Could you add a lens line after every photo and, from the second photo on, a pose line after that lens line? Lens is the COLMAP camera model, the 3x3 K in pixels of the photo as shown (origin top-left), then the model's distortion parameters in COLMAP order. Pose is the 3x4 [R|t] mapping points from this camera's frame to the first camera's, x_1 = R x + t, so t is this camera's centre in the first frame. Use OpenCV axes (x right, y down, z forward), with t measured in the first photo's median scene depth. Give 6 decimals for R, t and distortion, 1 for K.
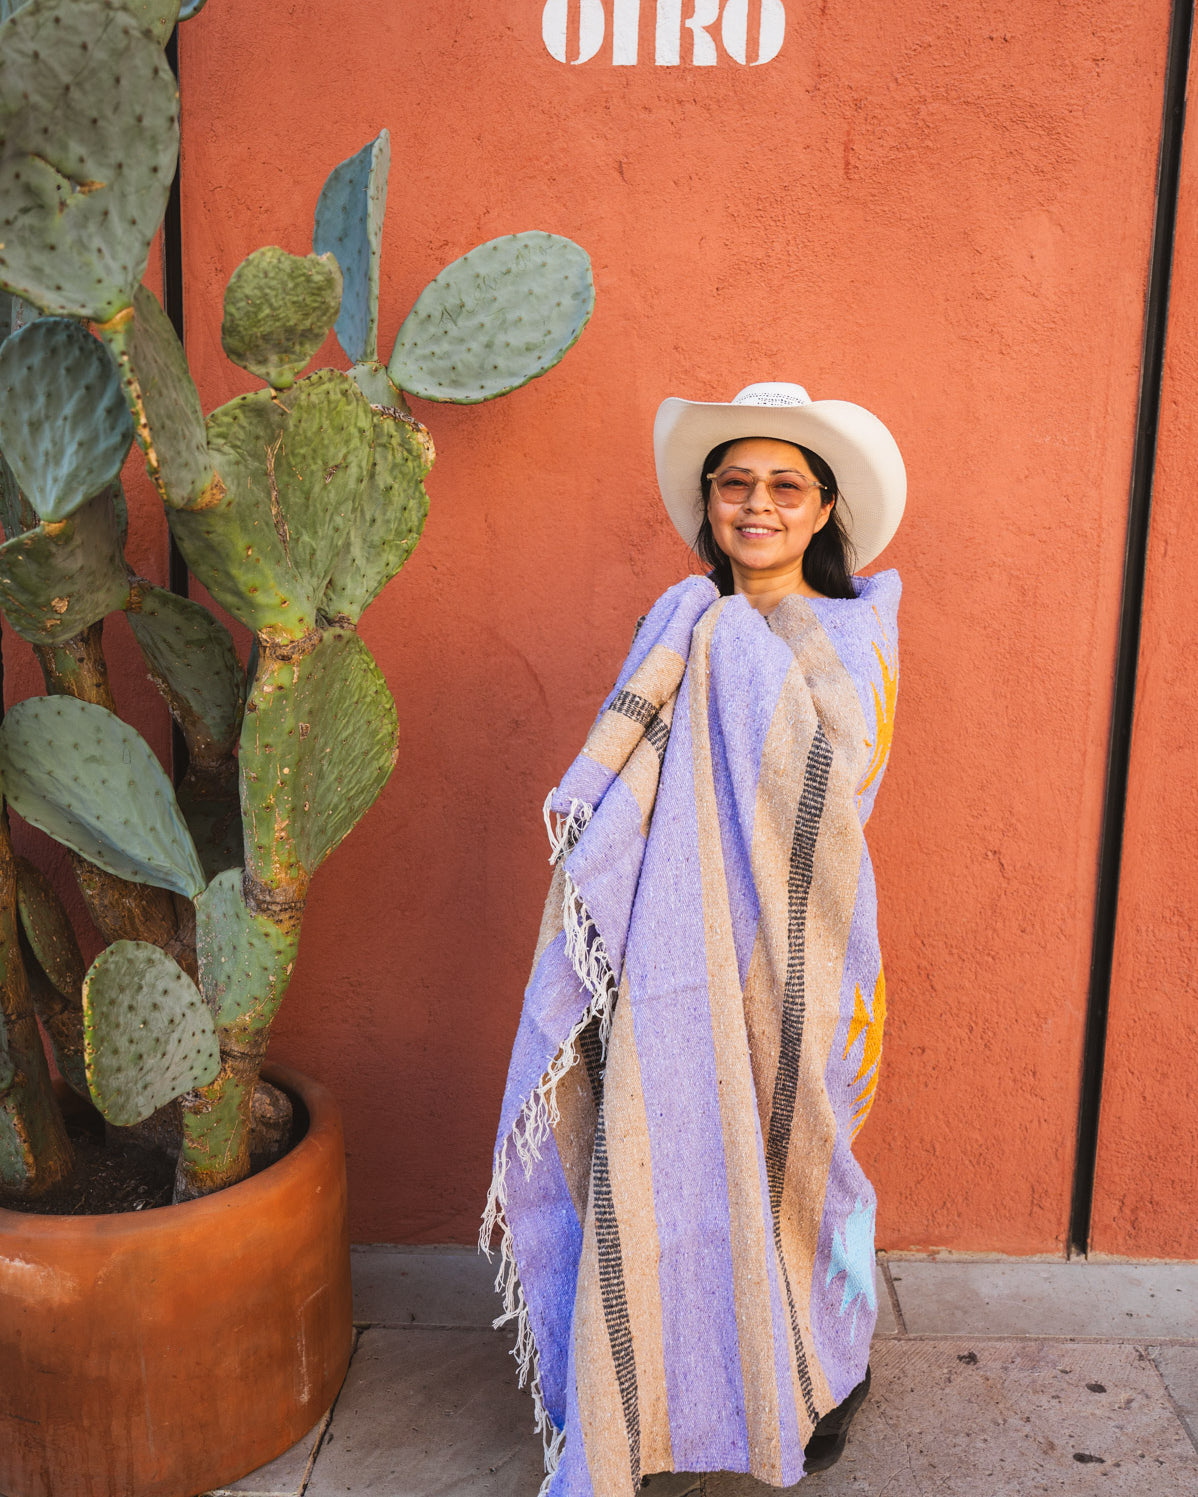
lens RADIAL K [[1347.0, 0, 600.8], [0, 1347.0, 736.5], [0, 0, 1]] dist [-0.000428, -0.006504]
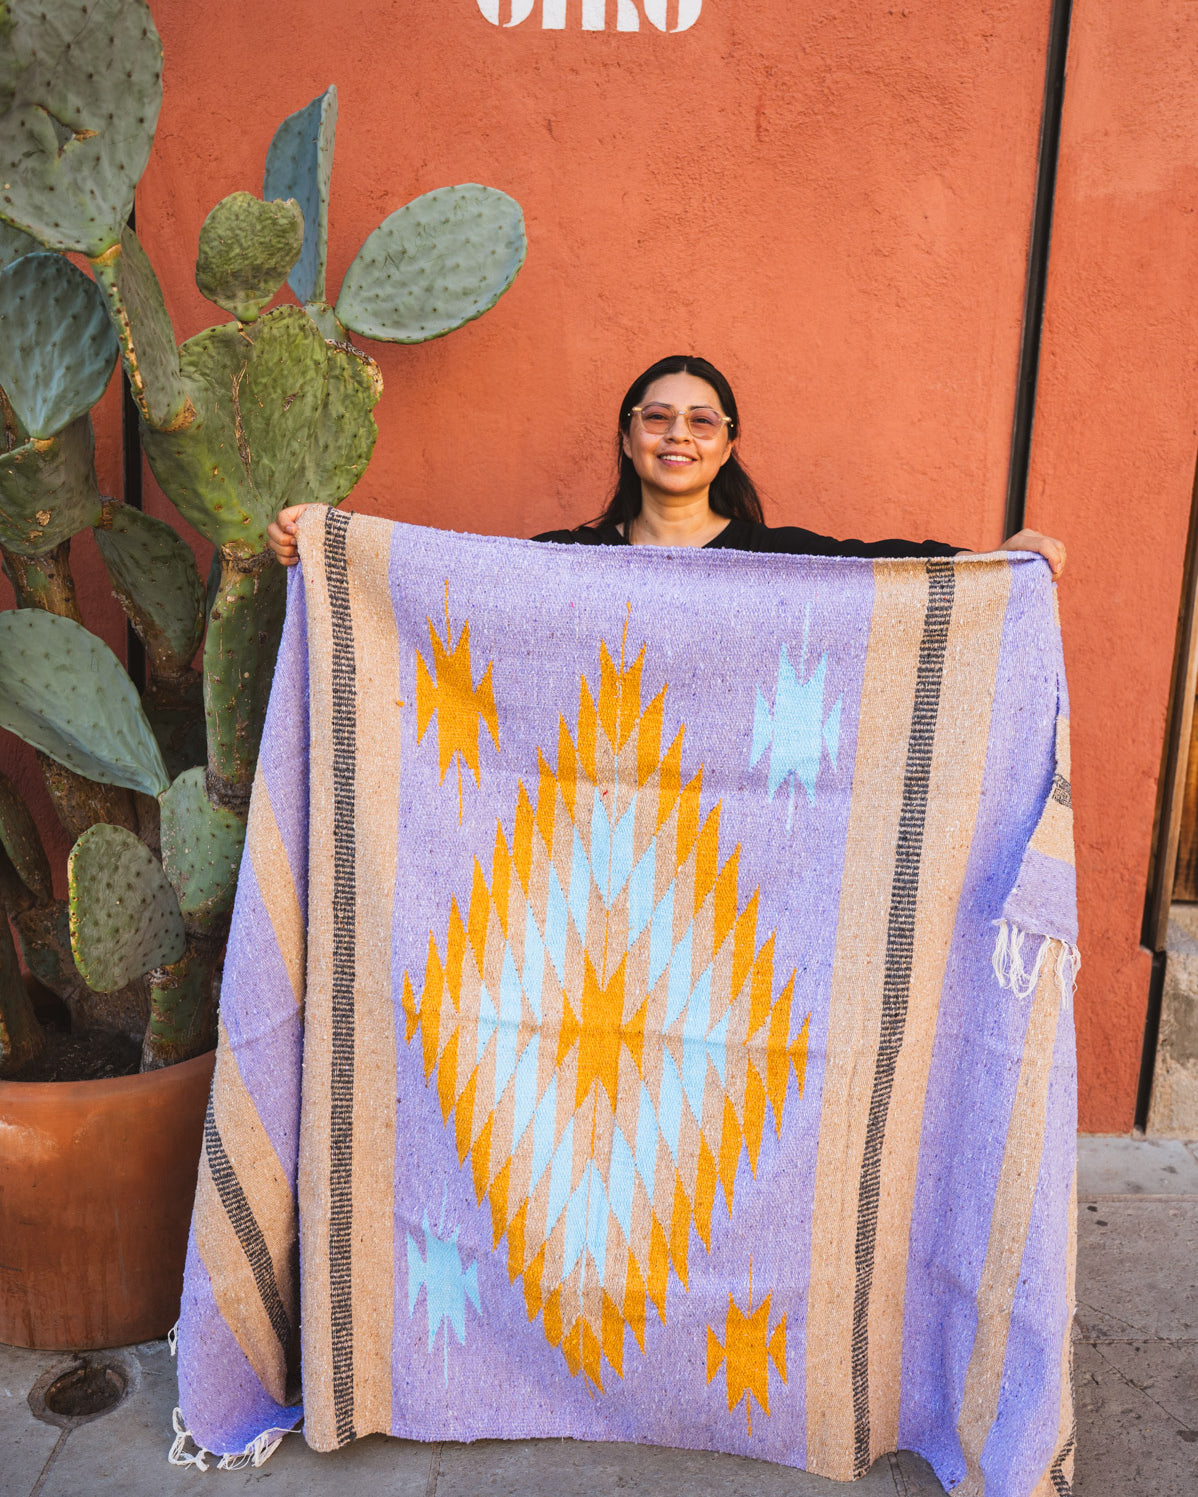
lens RADIAL K [[1347.0, 0, 586.7], [0, 1347.0, 742.4], [0, 0, 1]] dist [-0.000428, -0.006504]
pose [[0.998788, 0.000966, 0.049210, -0.009362], [-0.002554, 0.999477, 0.032229, 0.040296], [-0.049153, -0.032316, 0.998268, -0.104034]]
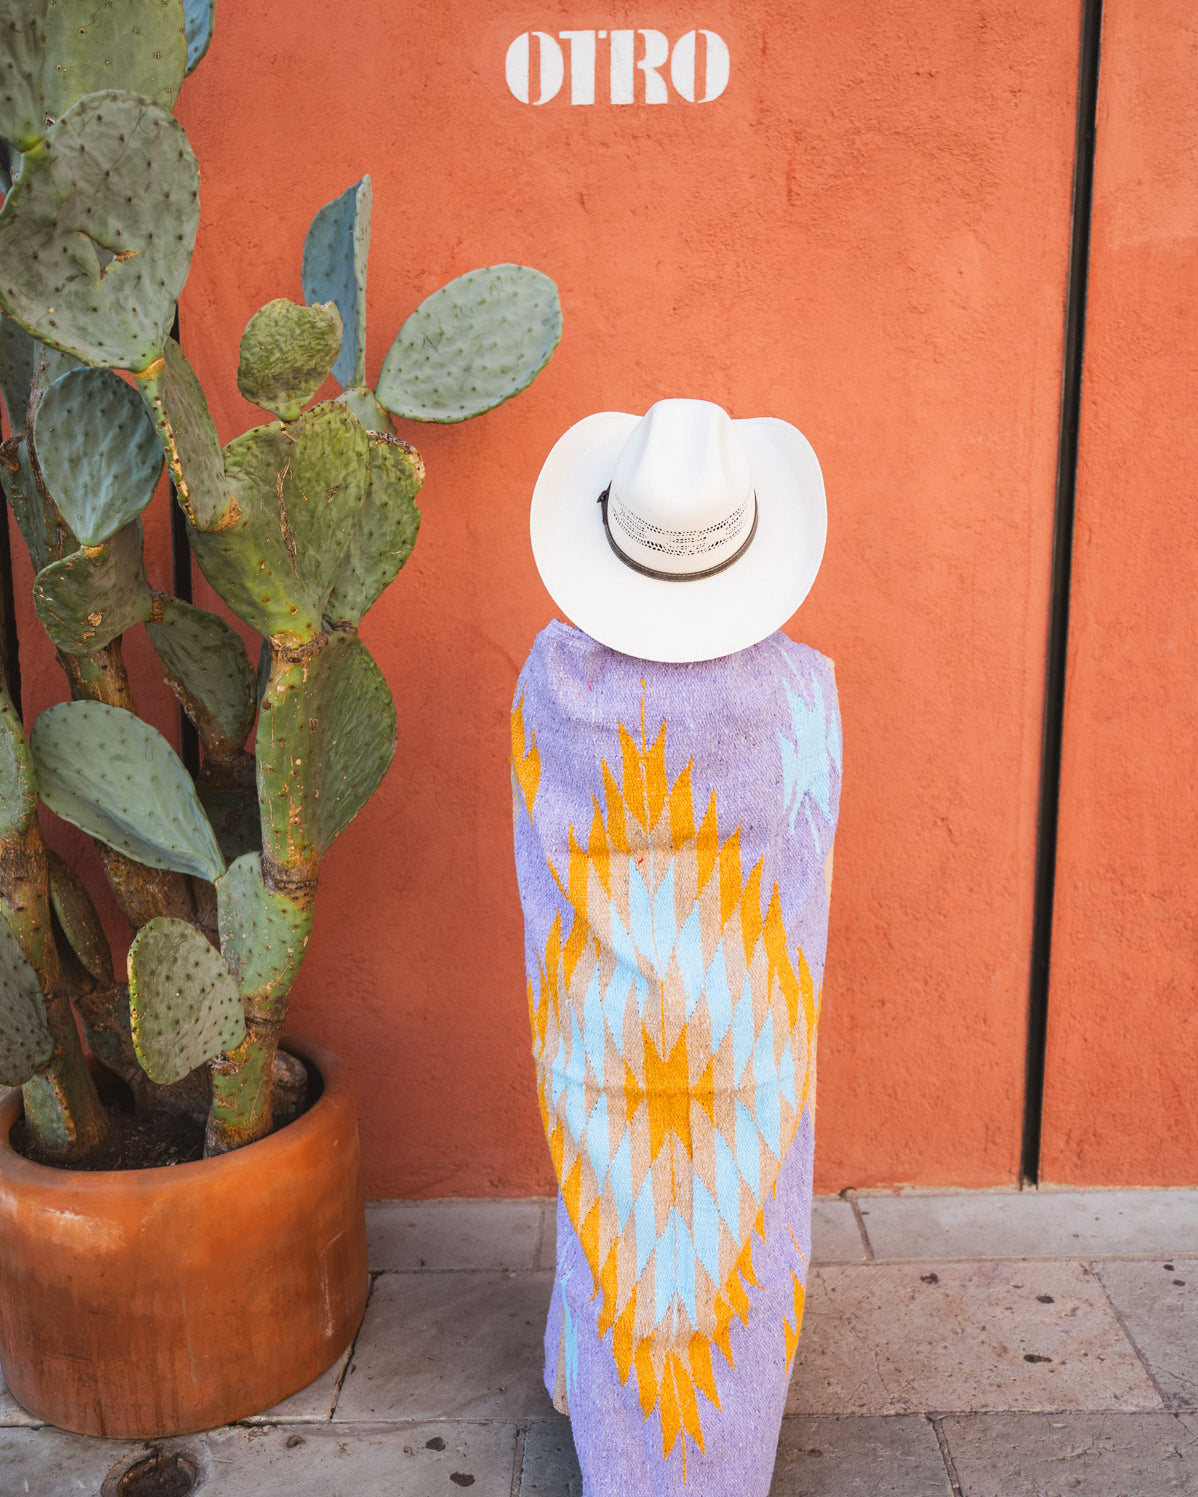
lens RADIAL K [[1347.0, 0, 599.0], [0, 1347.0, 743.1], [0, 0, 1]] dist [-0.000428, -0.006504]
pose [[0.999348, -0.030067, 0.019992, -0.007340], [0.029833, 0.999484, 0.011893, 0.003681], [-0.020339, -0.011288, 0.999729, -0.103300]]
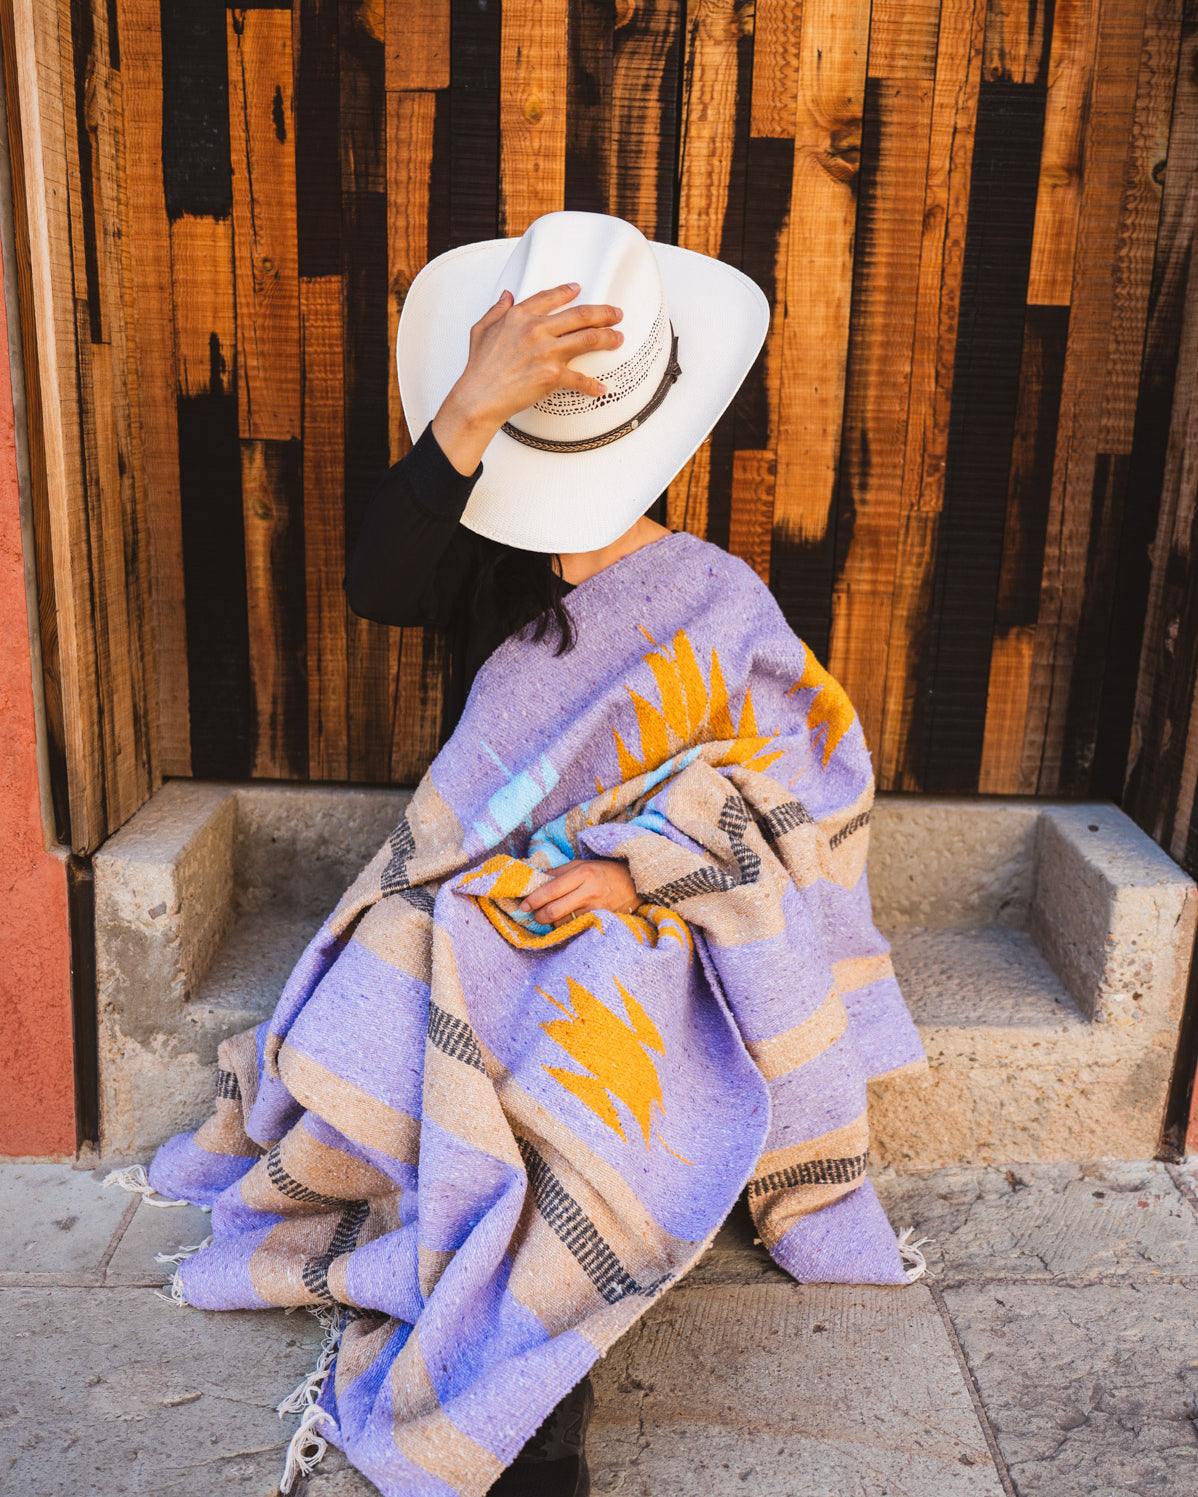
lens RADIAL K [[1347.0, 0, 600.0], [0, 1347.0, 745.6], [0, 0, 1]] dist [-0.000428, -0.006504]
pose [[0.998506, -0.008092, 0.054034, 0.927430], [0.003927, 0.997042, 0.076755, 0.171594], [-0.054495, -0.076428, 0.995585, 0.420703]]
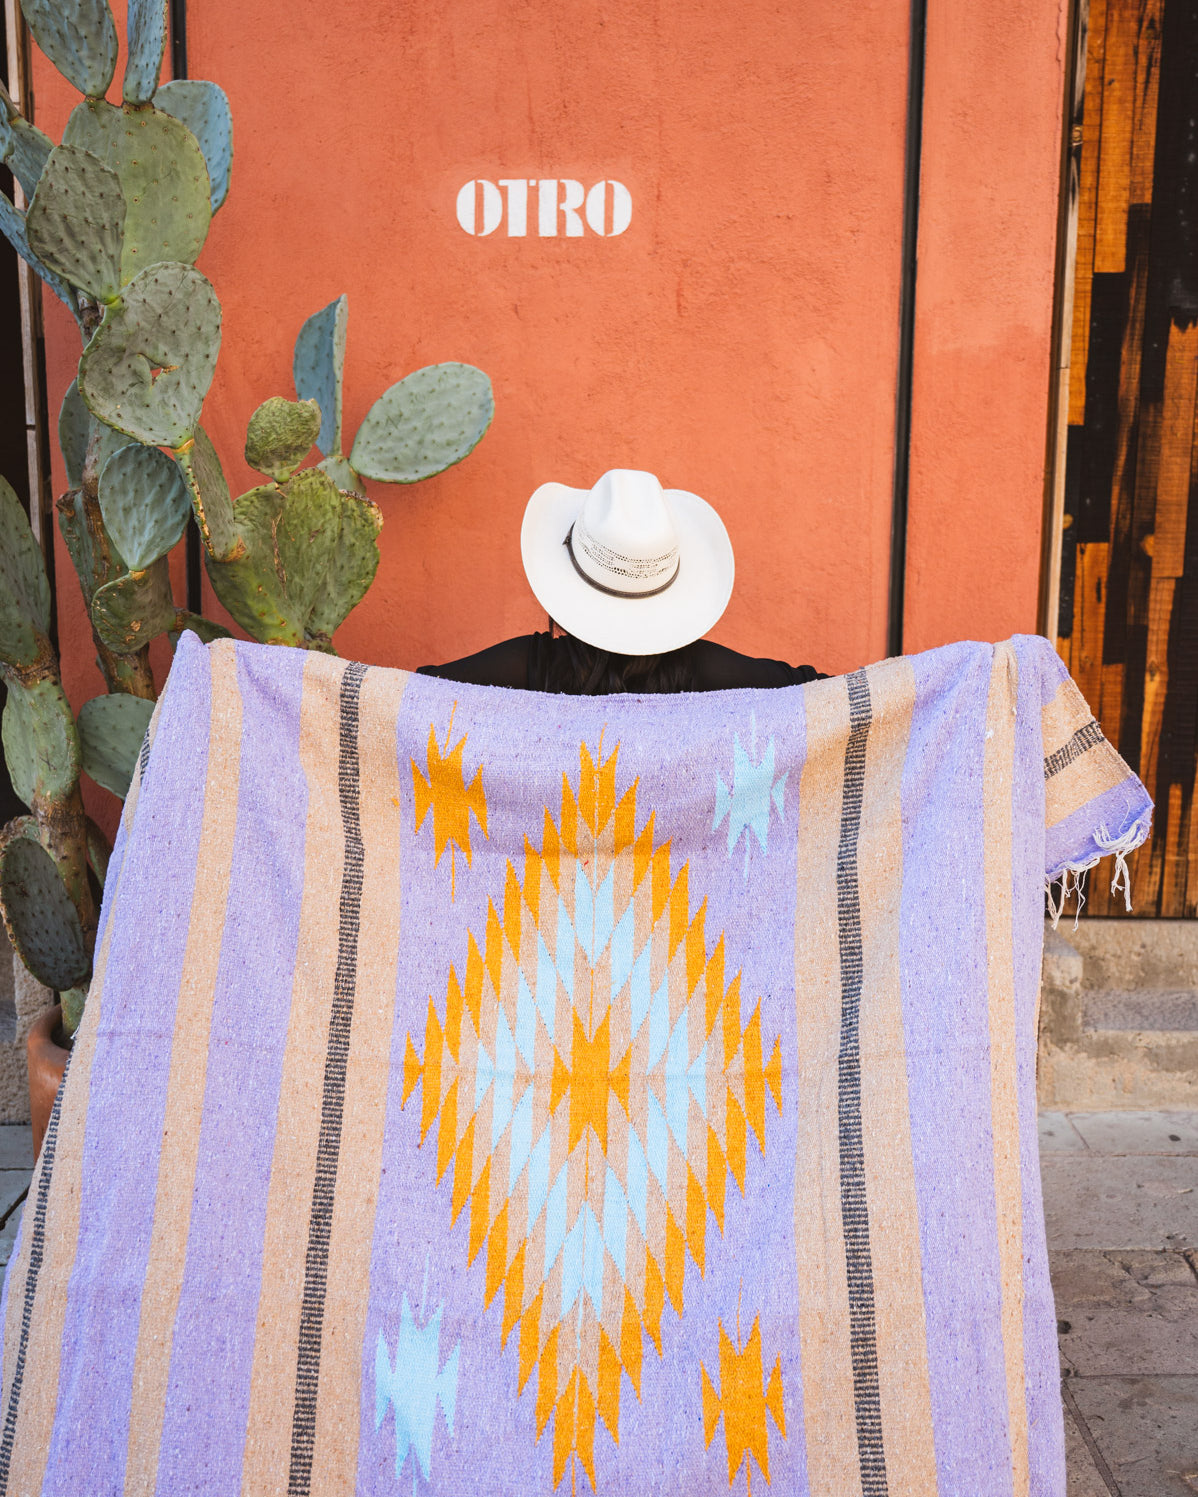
lens RADIAL K [[1347.0, 0, 606.3], [0, 1347.0, 754.5], [0, 0, 1]] dist [-0.000428, -0.006504]
pose [[0.999258, -0.019848, 0.033001, 0.060351], [0.020426, 0.999642, -0.017271, 0.068166], [-0.032646, 0.017932, 0.999306, -0.428476]]
